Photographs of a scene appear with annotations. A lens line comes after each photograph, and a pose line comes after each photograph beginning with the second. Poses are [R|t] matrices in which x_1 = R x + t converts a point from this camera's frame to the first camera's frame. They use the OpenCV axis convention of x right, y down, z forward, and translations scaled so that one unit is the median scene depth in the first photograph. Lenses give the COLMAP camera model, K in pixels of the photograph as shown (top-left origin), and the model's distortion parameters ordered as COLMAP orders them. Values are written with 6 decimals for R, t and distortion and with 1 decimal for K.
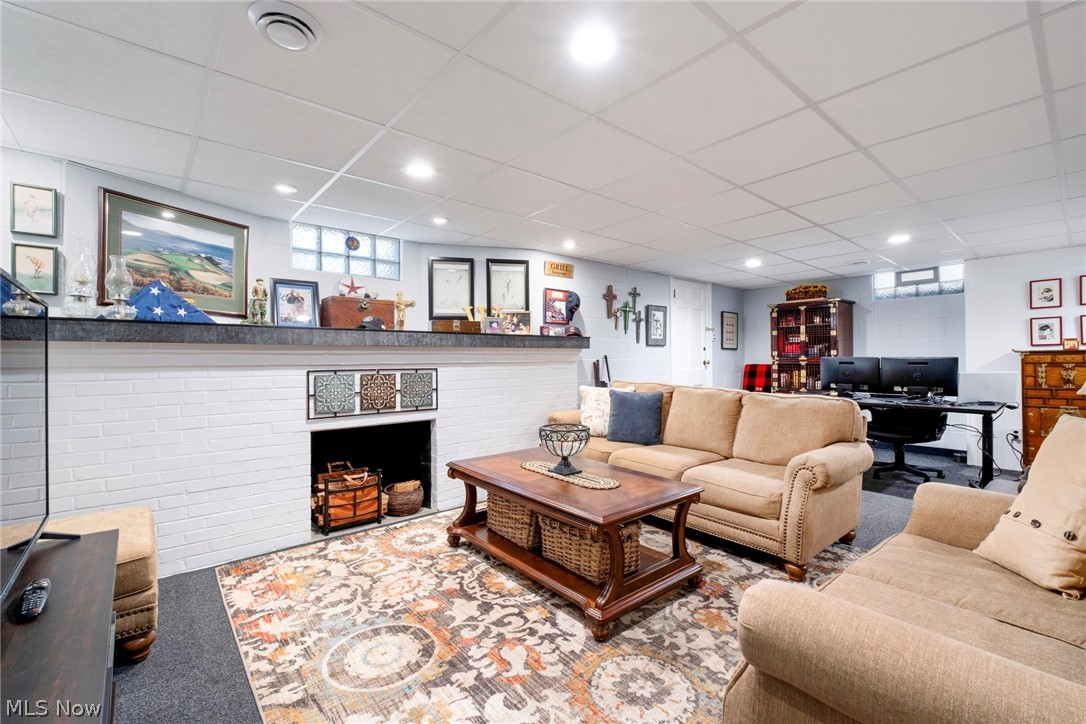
lens RADIAL K [[461.9, 0, 544.3], [0, 461.9, 360.0], [0, 0, 1]] dist [-0.003813, -0.000156]
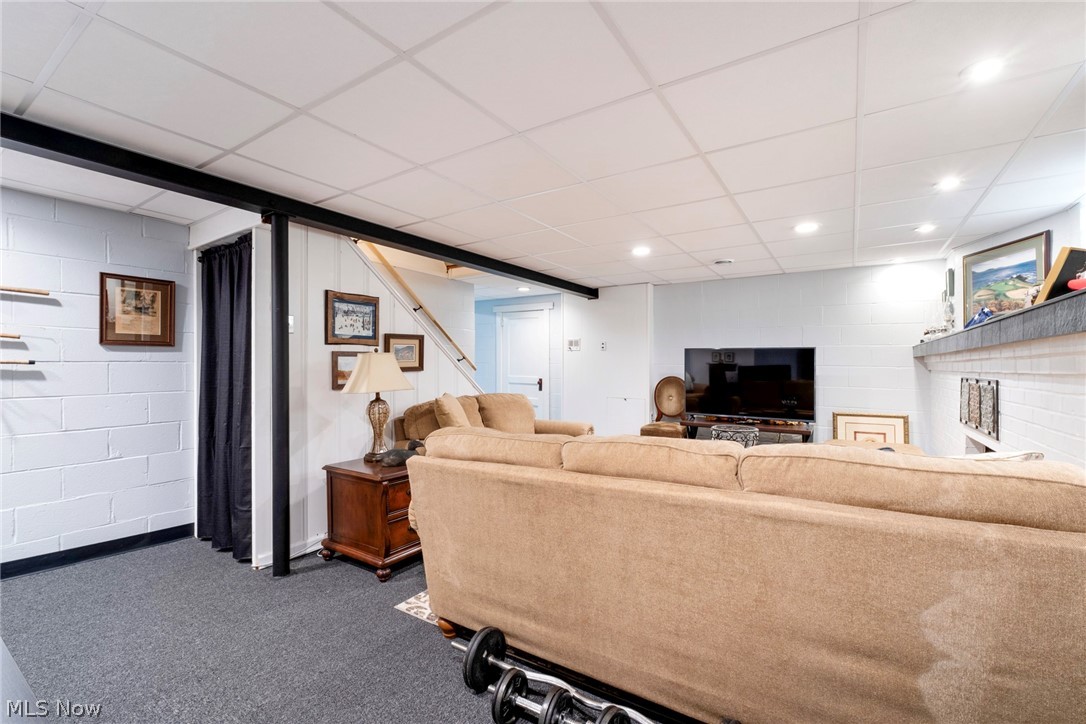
lens RADIAL K [[461.9, 0, 546.2], [0, 461.9, 363.4], [0, 0, 1]] dist [-0.003813, -0.000156]
pose [[-0.960769, 0.004296, -0.277317, 0.434659], [0.005096, 0.999985, -0.002165, -0.006971], [0.277304, -0.003493, -0.960776, 1.092446]]
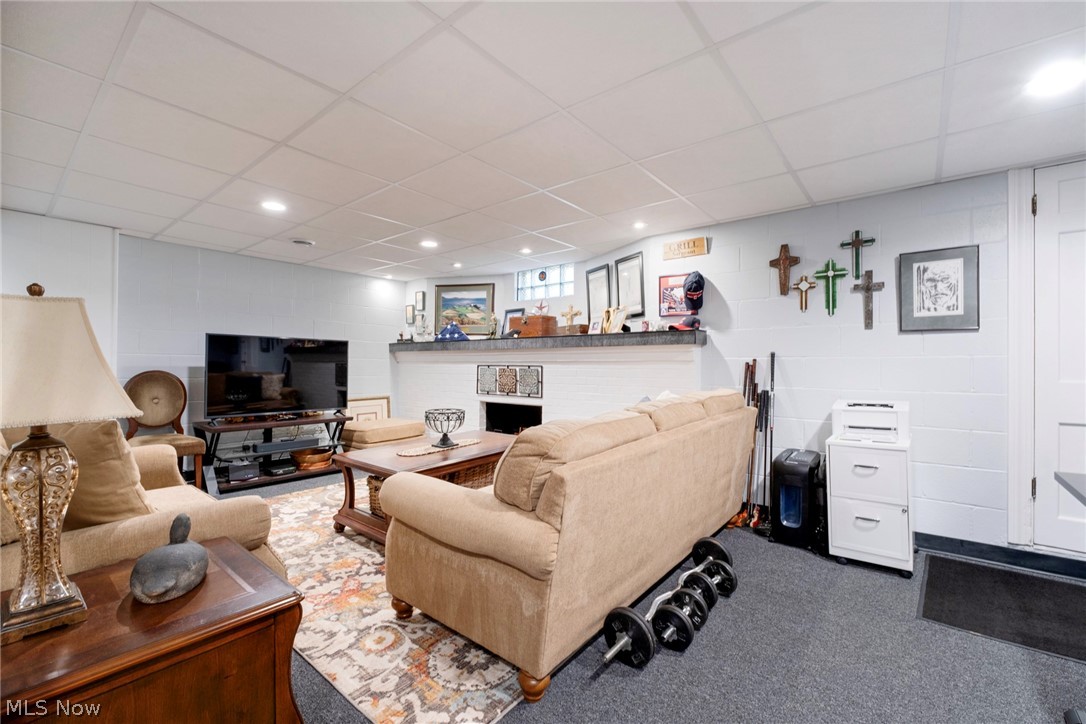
lens RADIAL K [[461.9, 0, 542.0], [0, 461.9, 360.7], [0, 0, 1]] dist [-0.003813, -0.000156]
pose [[0.180965, 0.000176, -0.983489, 0.748695], [-0.006299, 0.999980, -0.000981, 0.004799], [0.983469, 0.006372, 0.180963, 0.575161]]
